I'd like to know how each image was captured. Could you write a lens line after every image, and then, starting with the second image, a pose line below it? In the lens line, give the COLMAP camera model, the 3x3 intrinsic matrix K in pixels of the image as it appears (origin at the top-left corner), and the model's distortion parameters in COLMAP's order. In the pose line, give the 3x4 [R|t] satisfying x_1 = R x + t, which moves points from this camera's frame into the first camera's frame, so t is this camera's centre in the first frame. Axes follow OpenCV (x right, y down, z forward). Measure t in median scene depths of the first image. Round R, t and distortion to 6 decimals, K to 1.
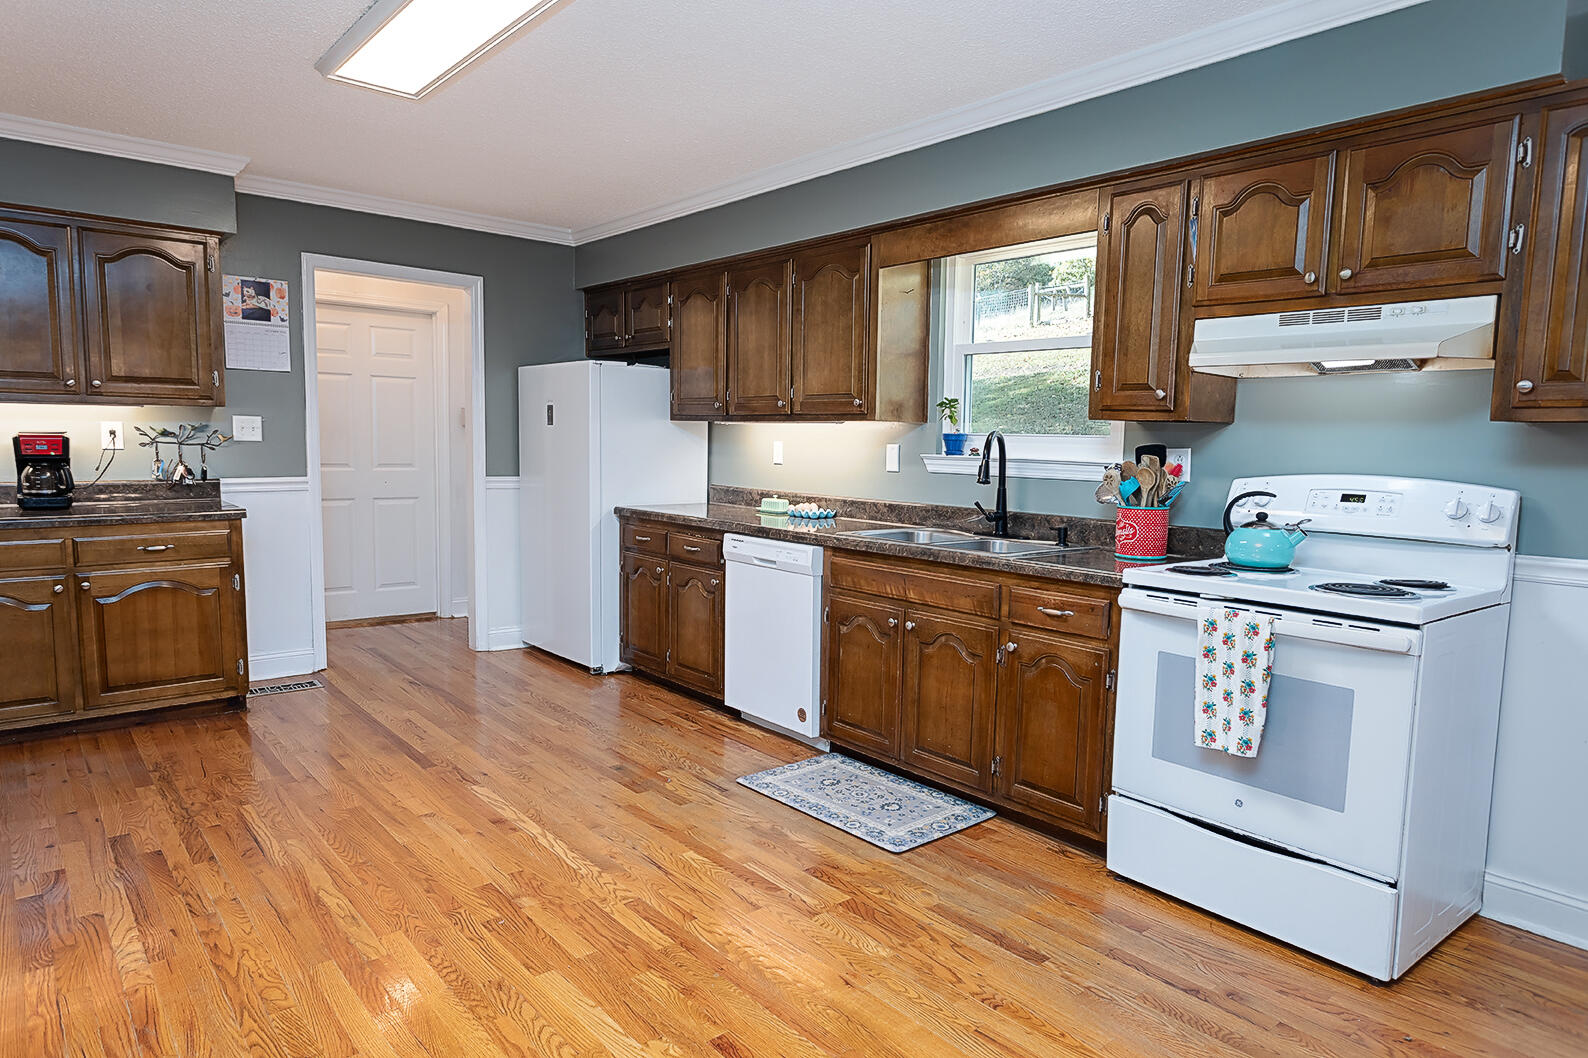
lens RADIAL K [[967.5, 0, 794.0], [0, 967.5, 529.0], [0, 0, 1]] dist [-0.005243, 0.001349]
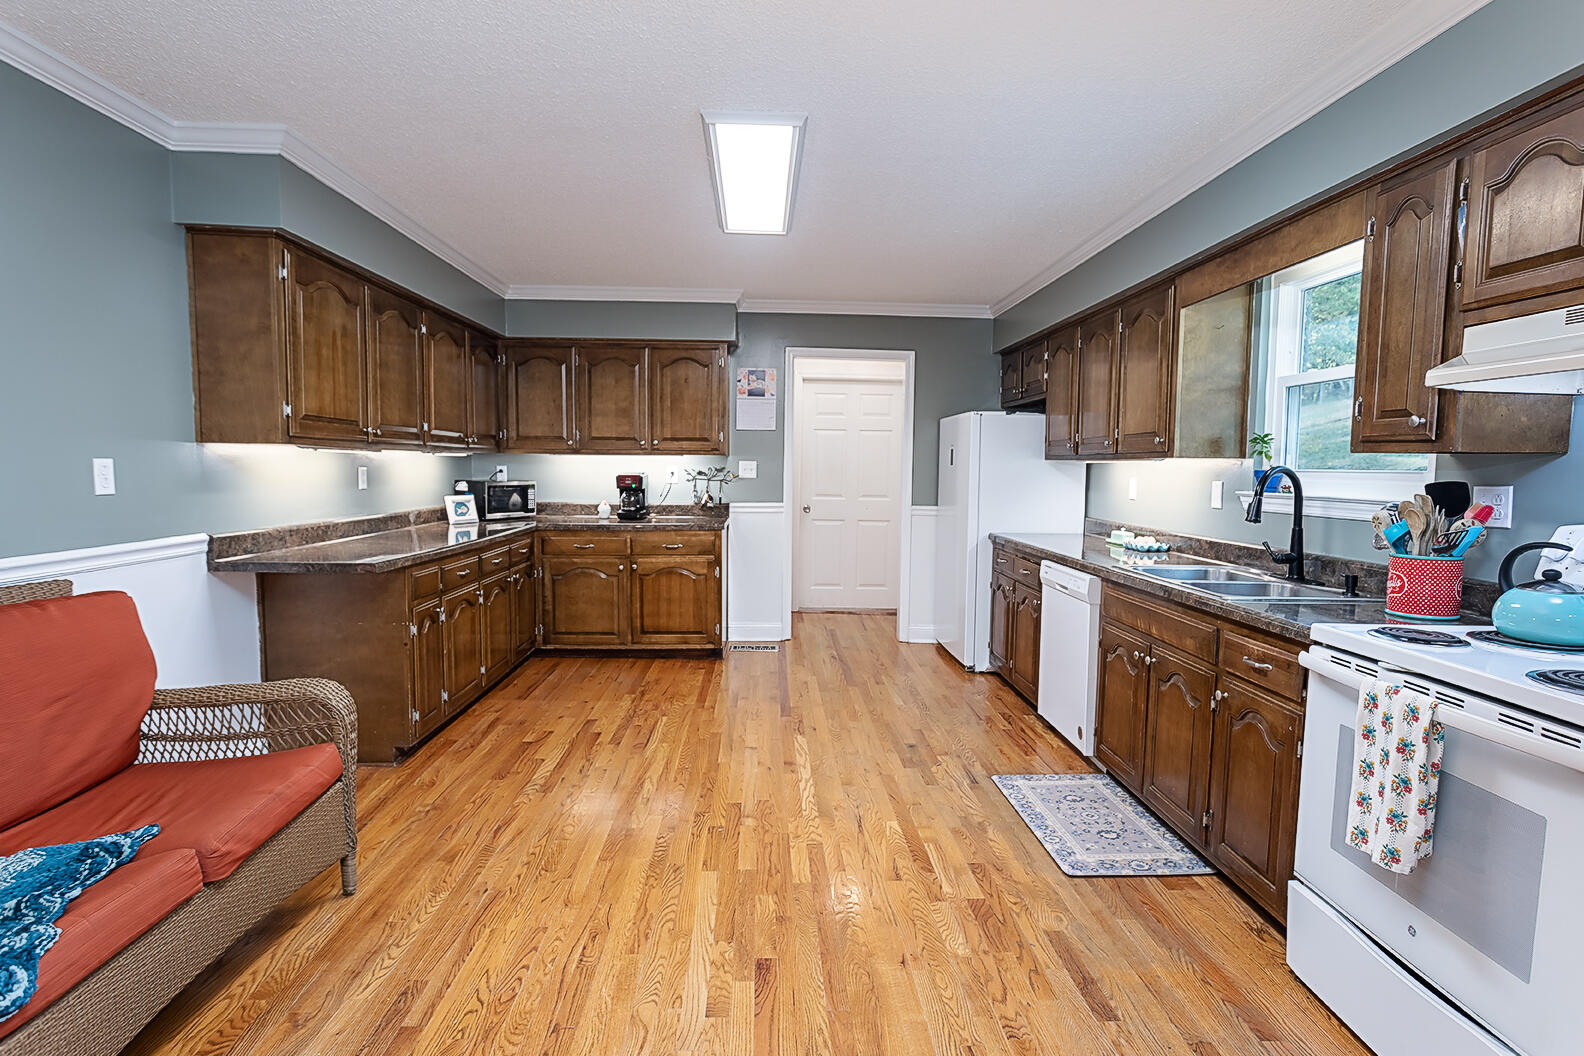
lens RADIAL K [[791.3, 0, 792.0], [0, 791.3, 528.0], [0, 0, 1]] dist [-0.024698, 0.012802]
pose [[0.787740, 0.037347, -0.614874, 0.301876], [-0.054777, 0.998453, -0.009531, -0.008922], [0.613567, 0.041189, 0.788568, 0.113490]]
